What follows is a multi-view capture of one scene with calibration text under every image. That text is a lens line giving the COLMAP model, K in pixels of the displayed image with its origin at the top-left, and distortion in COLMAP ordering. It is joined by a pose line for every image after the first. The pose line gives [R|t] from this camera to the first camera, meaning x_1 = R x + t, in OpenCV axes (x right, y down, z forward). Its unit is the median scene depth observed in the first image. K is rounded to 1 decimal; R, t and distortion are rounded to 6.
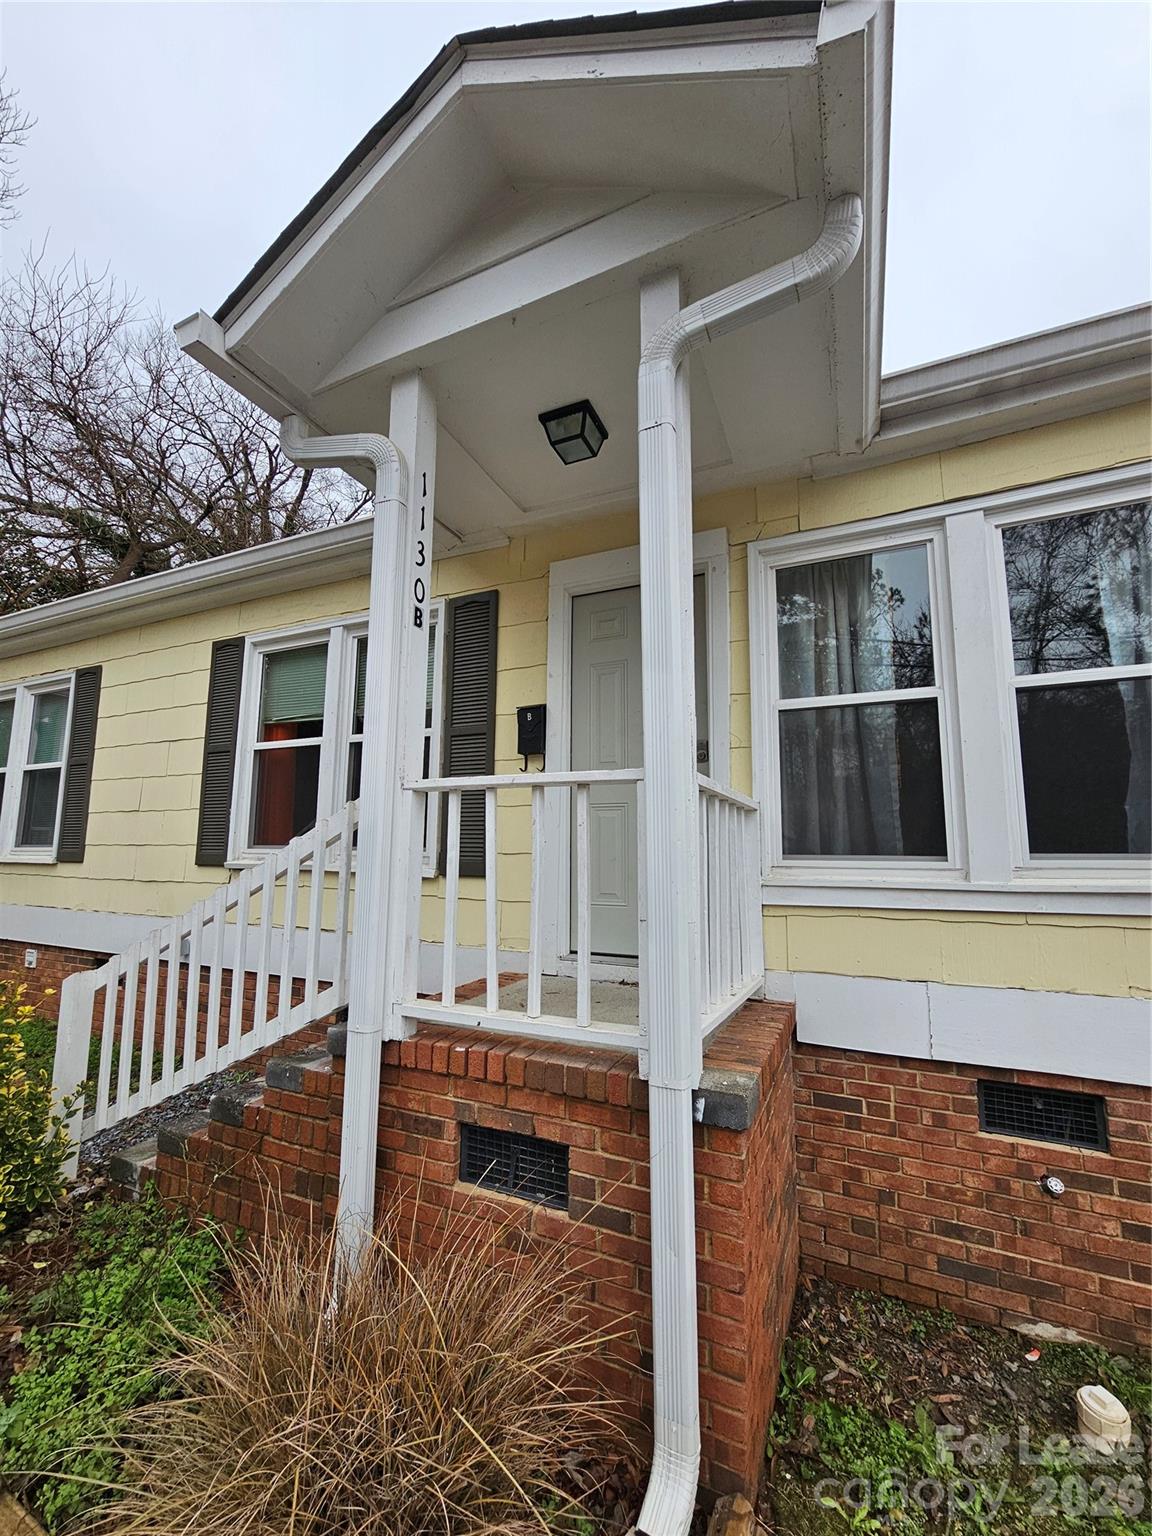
lens RADIAL K [[624.5, 0, 571.8], [0, 624.5, 769.7], [0, 0, 1]] dist [-0.004702, 0.000459]
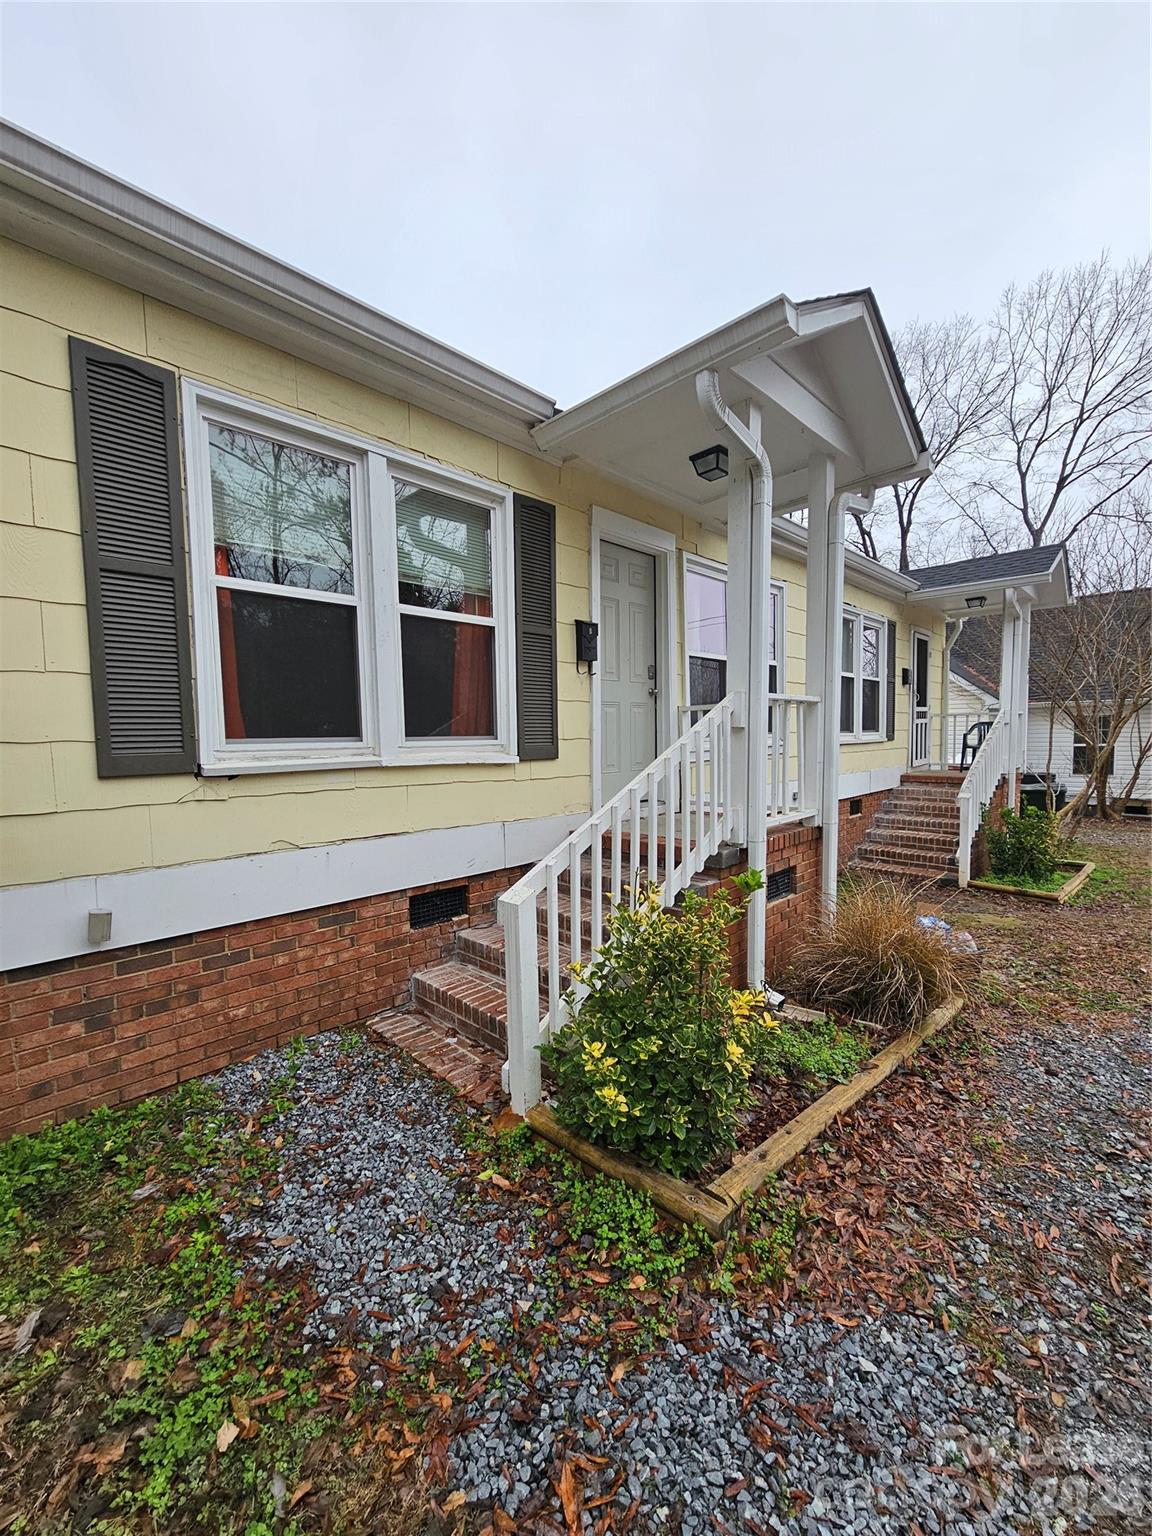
lens RADIAL K [[624.5, 0, 571.7], [0, 624.5, 772.4], [0, 0, 1]] dist [-0.004702, 0.000459]
pose [[0.350939, -0.071809, 0.933641, -0.960476], [-0.101515, 0.988261, 0.114168, 0.043222], [-0.930879, -0.134844, 0.339530, 0.426283]]
